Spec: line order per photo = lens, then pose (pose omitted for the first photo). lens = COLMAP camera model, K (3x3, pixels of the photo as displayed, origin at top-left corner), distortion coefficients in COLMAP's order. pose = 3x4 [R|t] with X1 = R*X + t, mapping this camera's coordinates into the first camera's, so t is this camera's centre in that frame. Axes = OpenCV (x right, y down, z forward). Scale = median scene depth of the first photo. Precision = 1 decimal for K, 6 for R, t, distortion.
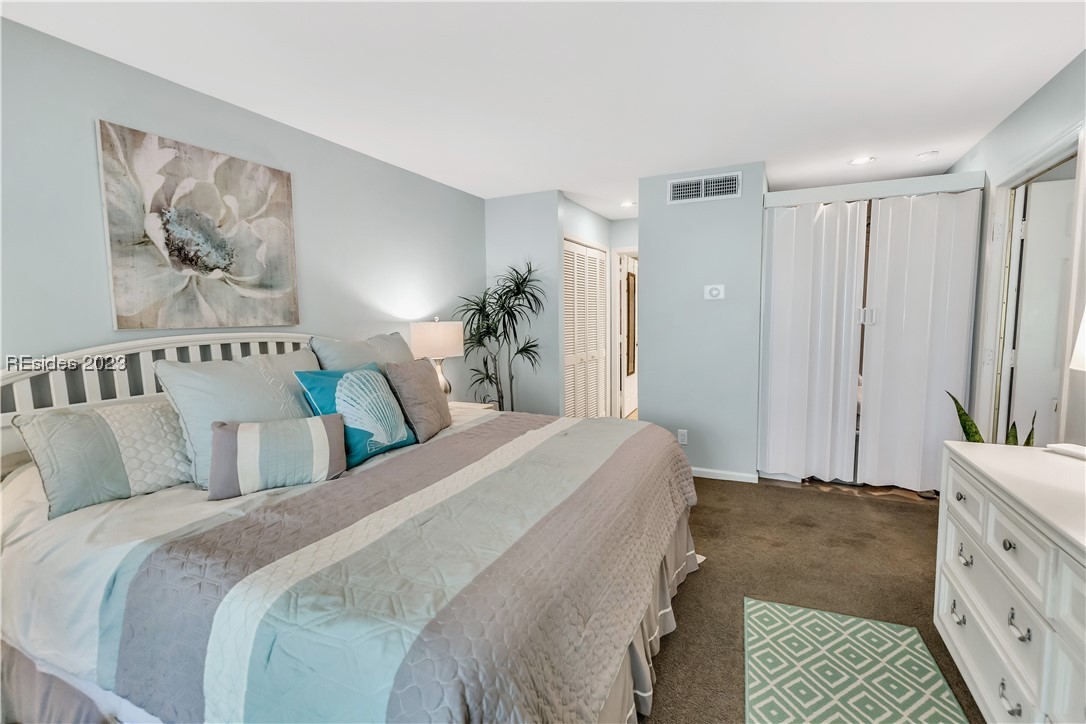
lens RADIAL K [[485.4, 0, 559.3], [0, 485.4, 365.8], [0, 0, 1]] dist [0.002269, 0.000558]
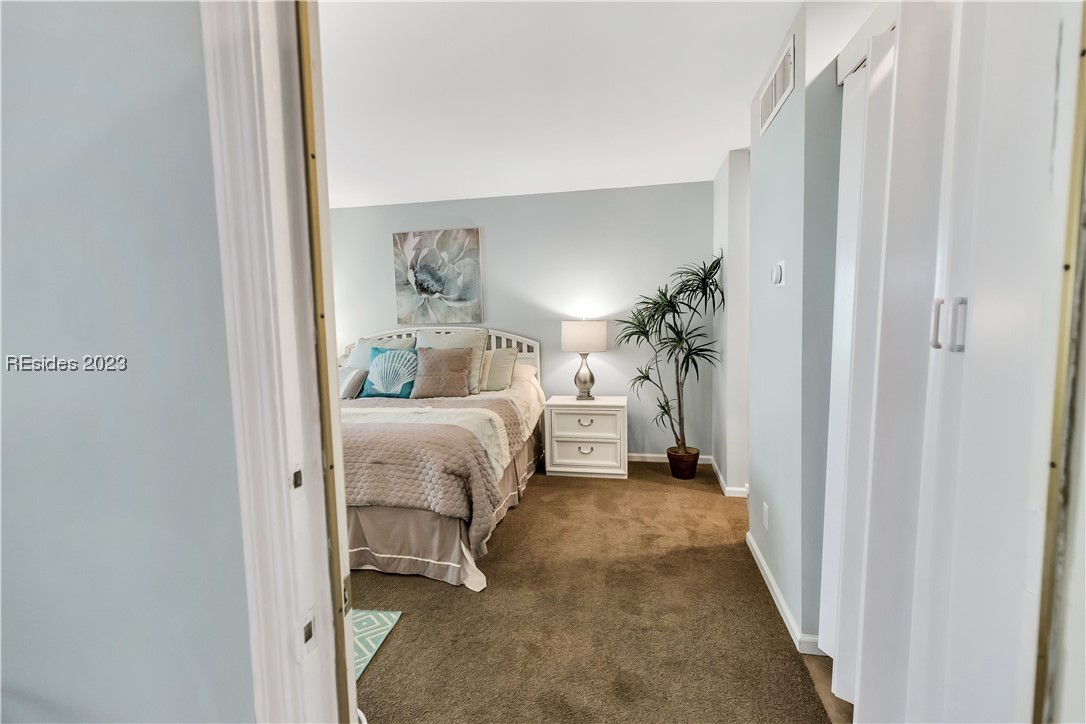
lens RADIAL K [[485.4, 0, 541.5], [0, 485.4, 370.1], [0, 0, 1]] dist [0.002269, 0.000558]
pose [[0.238682, 0.115829, -0.964165, 1.262978], [-0.081290, 0.991759, 0.099021, -0.120749], [0.967689, 0.054743, 0.246131, 0.950631]]
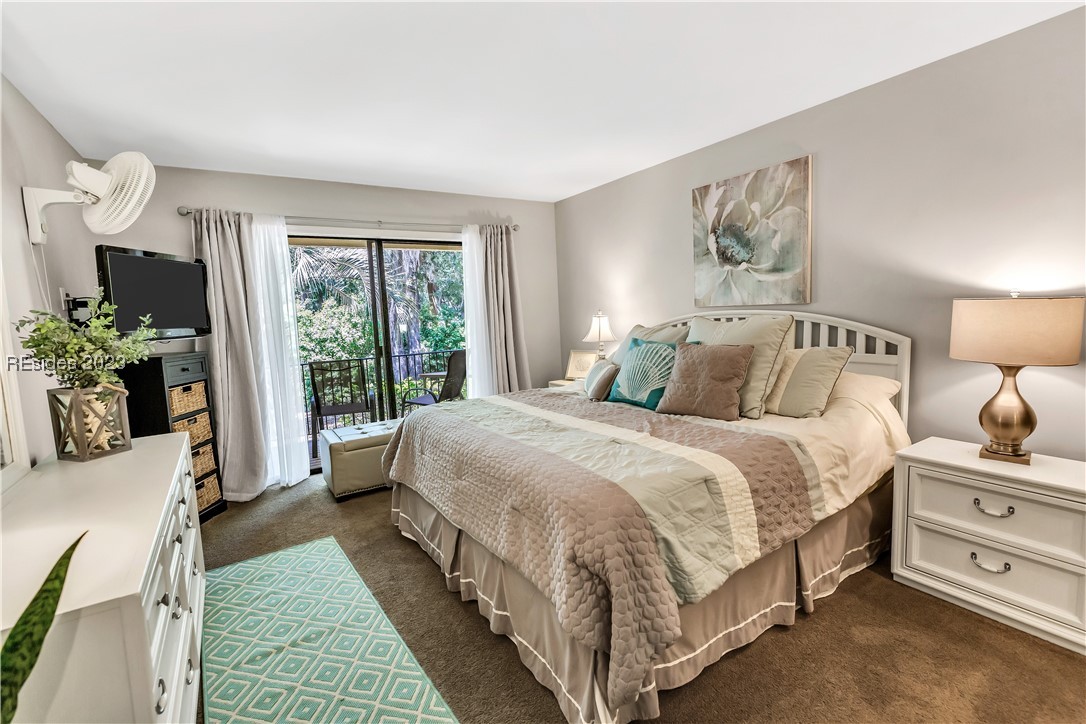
lens RADIAL K [[485.4, 0, 549.1], [0, 485.4, 359.3], [0, 0, 1]] dist [0.002269, 0.000558]
pose [[-0.529992, 0.127262, -0.838399, 0.750678], [-0.037041, 0.984257, 0.172818, -0.147737], [0.847193, 0.122647, -0.516935, 1.280463]]
